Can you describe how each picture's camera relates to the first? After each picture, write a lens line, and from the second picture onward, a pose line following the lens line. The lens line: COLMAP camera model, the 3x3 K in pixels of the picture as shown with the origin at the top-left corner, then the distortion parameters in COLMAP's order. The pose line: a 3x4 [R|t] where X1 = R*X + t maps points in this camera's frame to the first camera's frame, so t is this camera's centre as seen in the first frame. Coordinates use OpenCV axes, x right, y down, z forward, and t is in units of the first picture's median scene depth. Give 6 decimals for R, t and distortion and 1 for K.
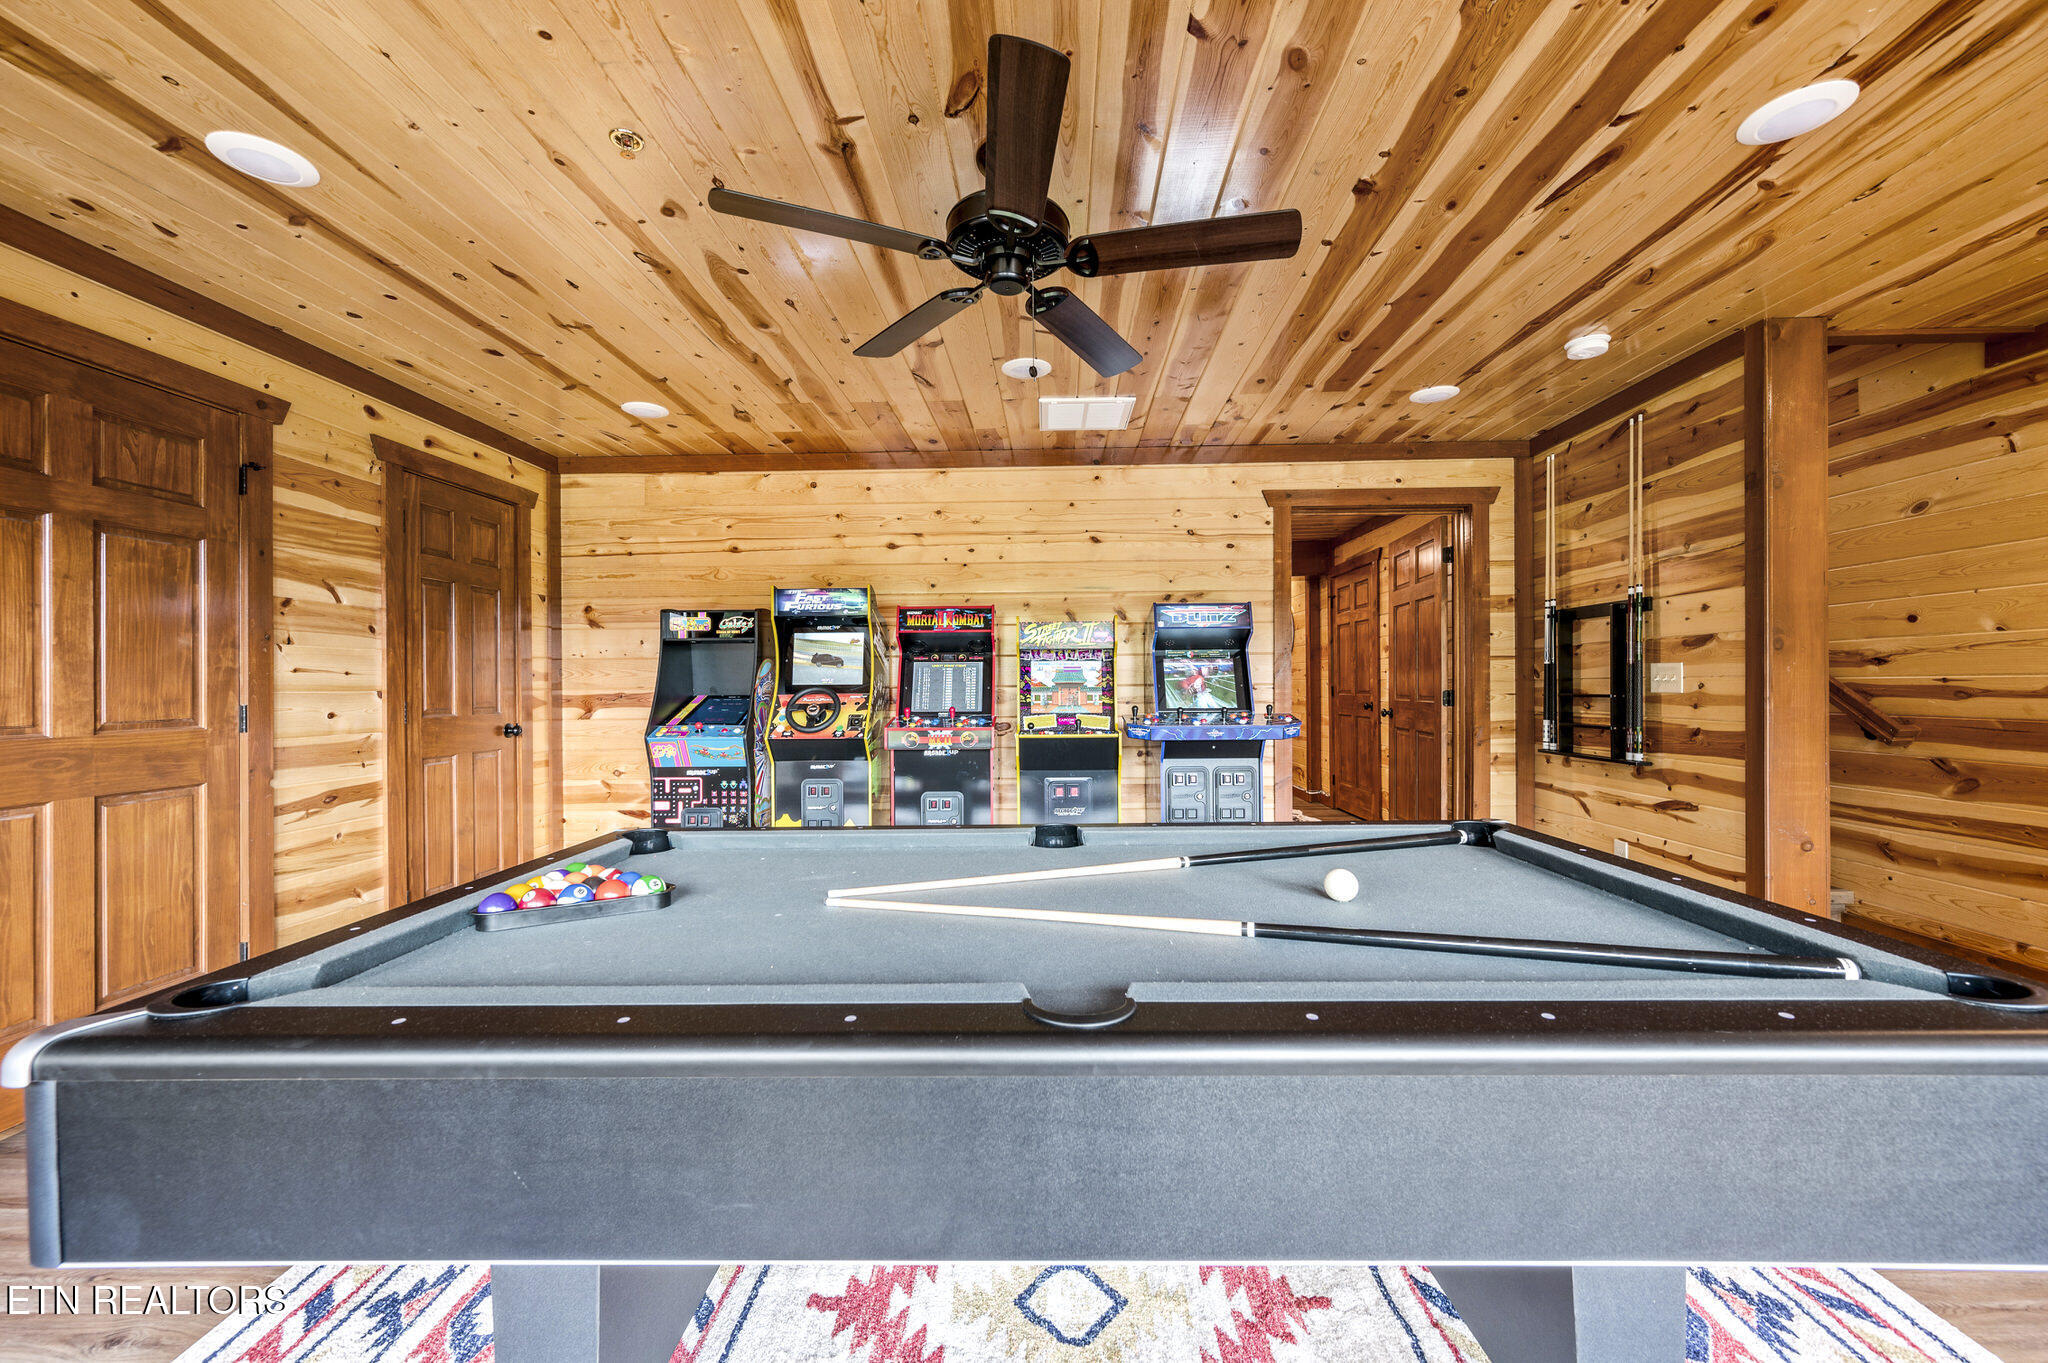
lens RADIAL K [[810.7, 0, 1027.0], [0, 810.7, 684.0], [0, 0, 1]] dist [-0.000086, 0.000133]
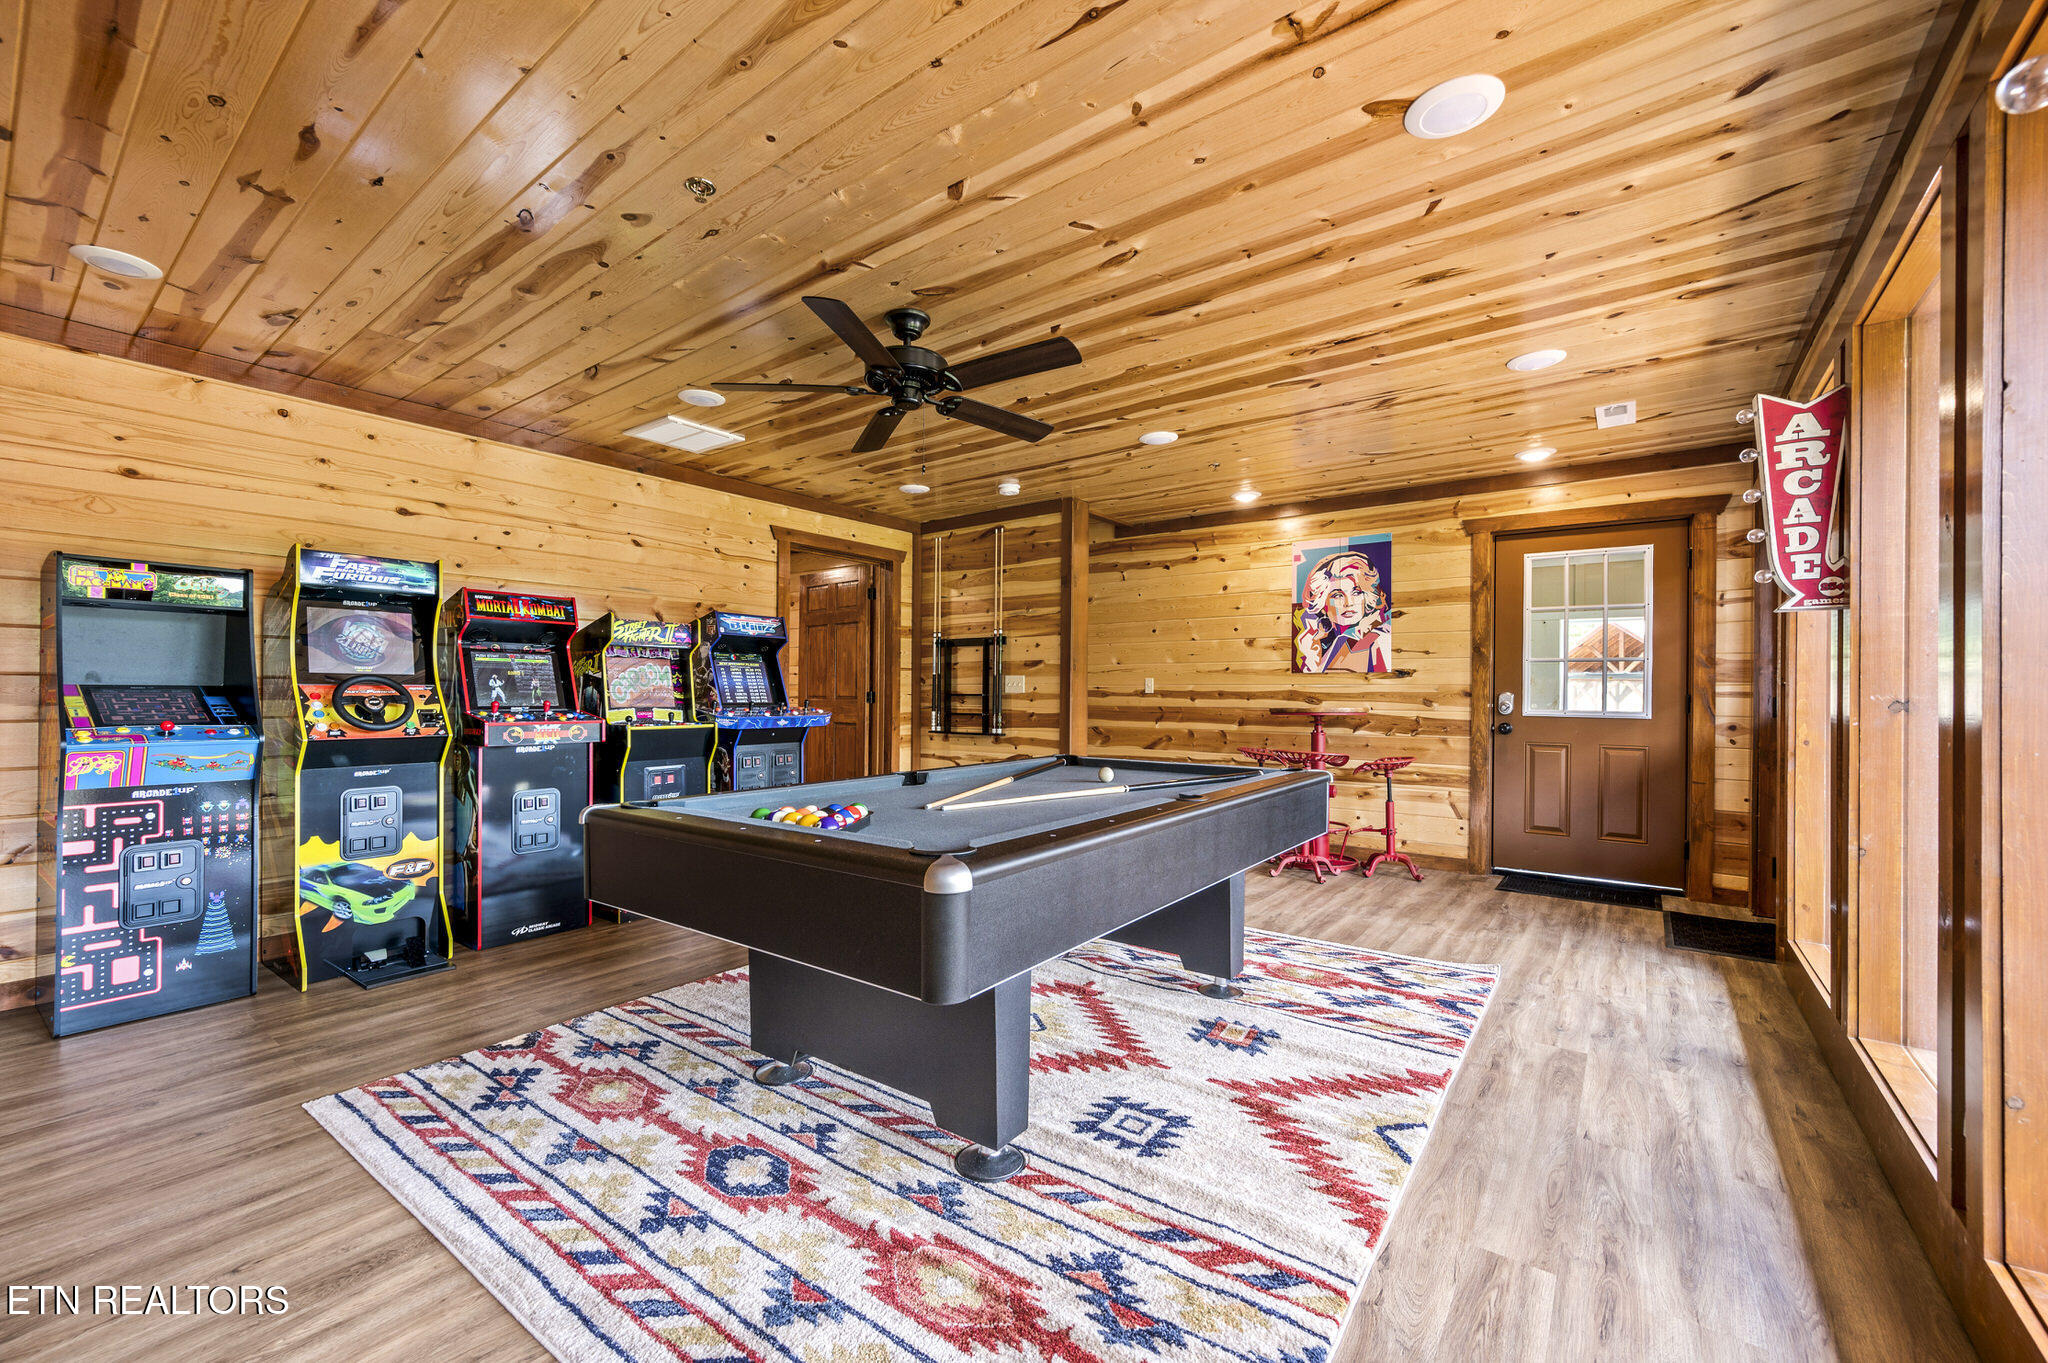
lens RADIAL K [[824.5, 0, 1009.8], [0, 824.5, 695.2], [0, 0, 1]] dist [-0.001583, -0.000111]
pose [[0.582907, 0.009350, 0.812485, -0.563803], [-0.009638, 0.999943, -0.004592, 0.021018], [-0.812482, -0.005154, 0.582964, -0.014144]]
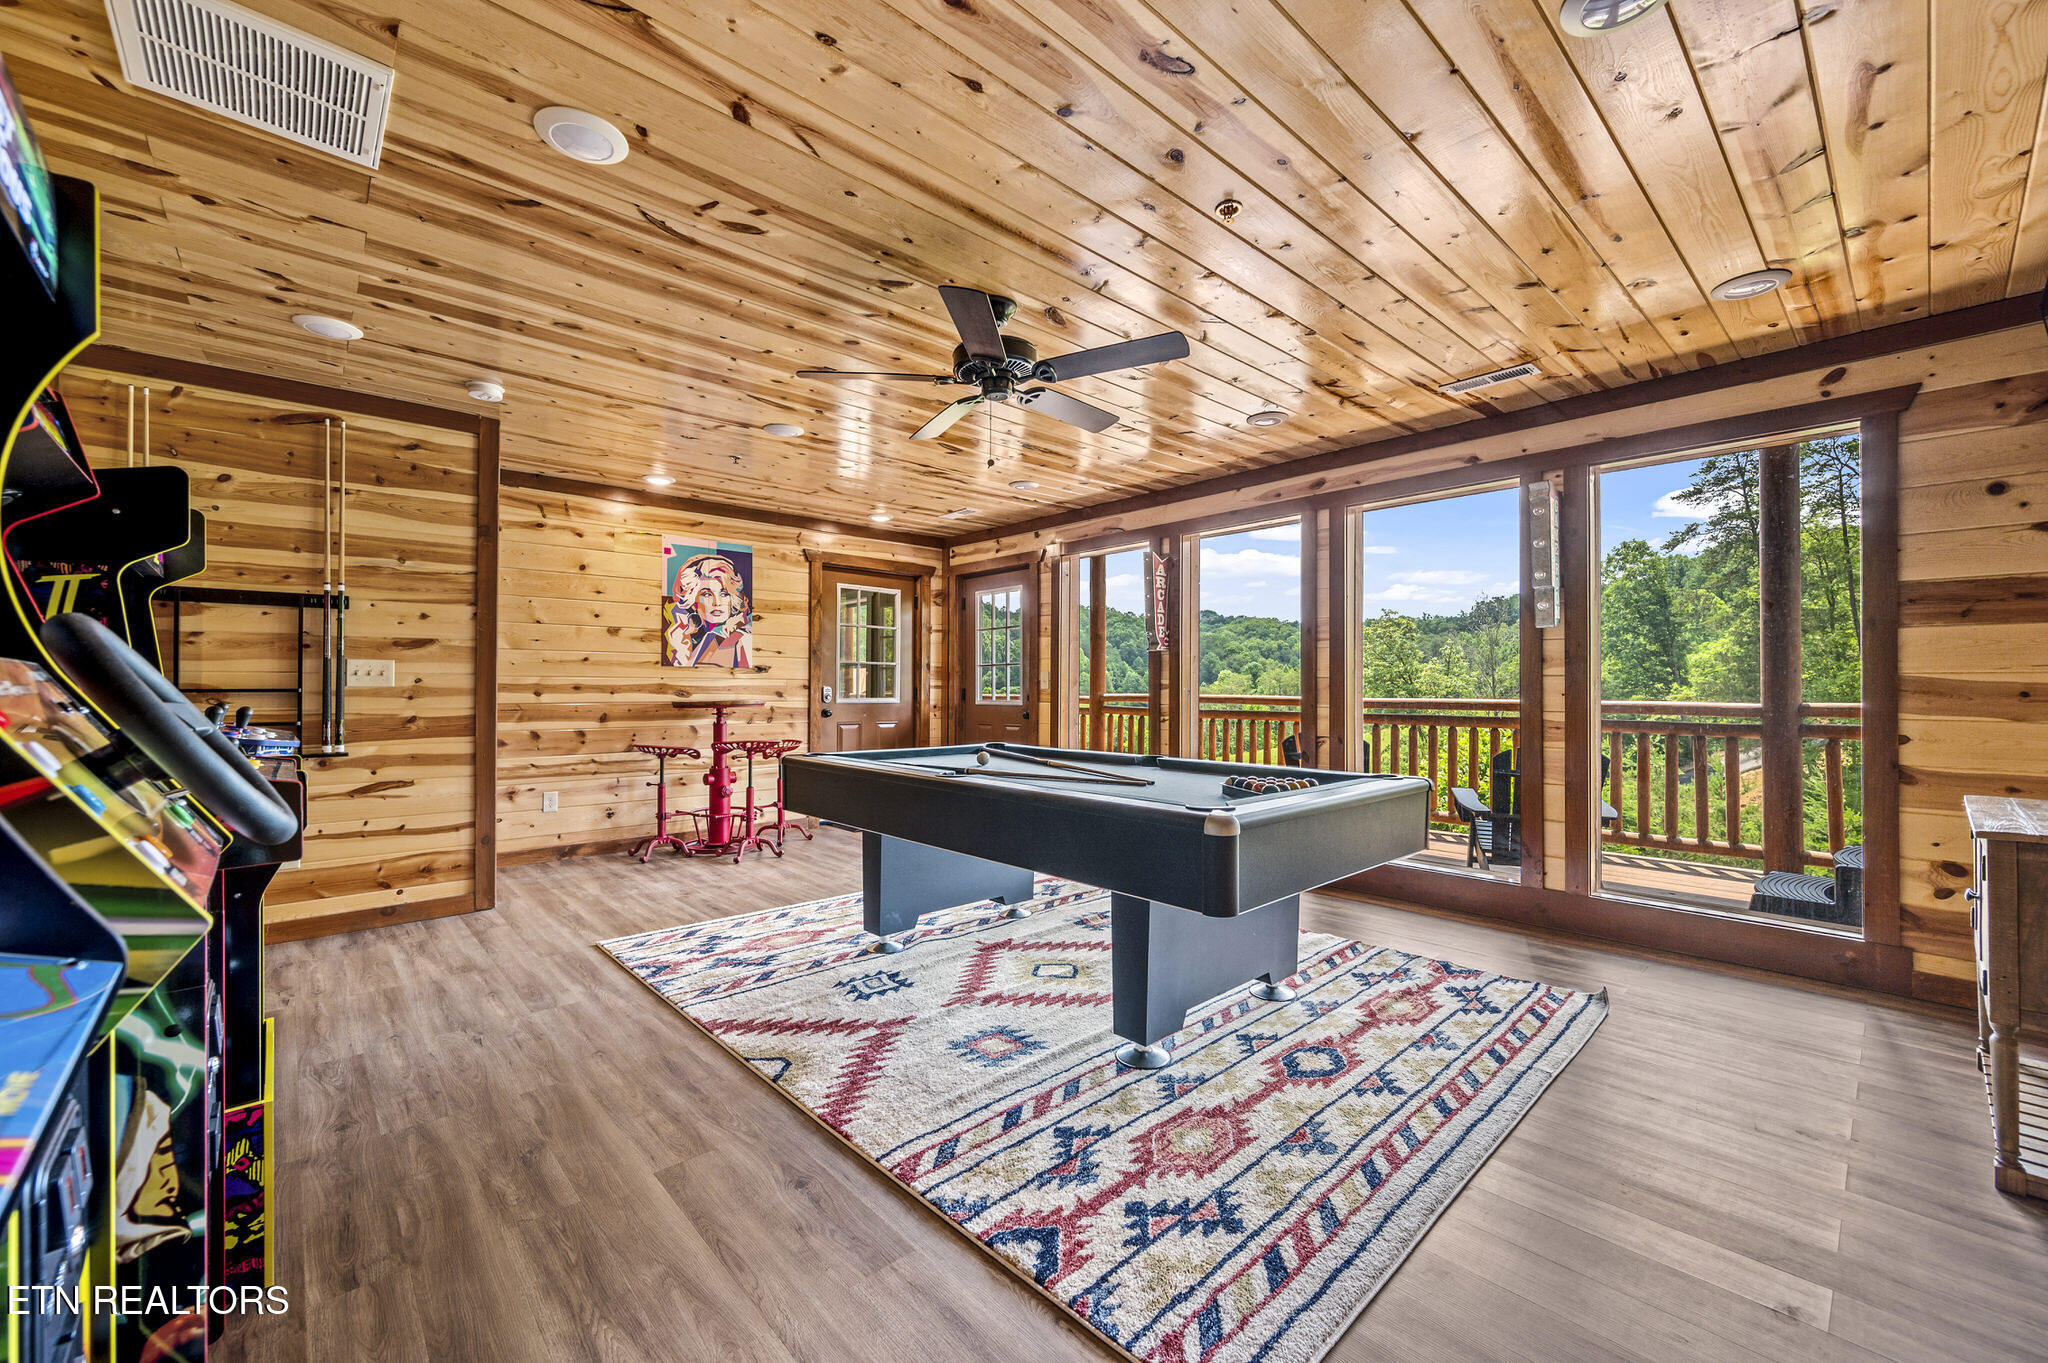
lens RADIAL K [[810.7, 0, 1027.0], [0, 810.7, 684.0], [0, 0, 1]] dist [-0.000086, 0.000133]
pose [[-0.696232, 0.011574, 0.717724, -0.548924], [0.004568, 0.999921, -0.011694, 0.021148], [-0.717803, -0.004863, -0.696230, 0.986317]]
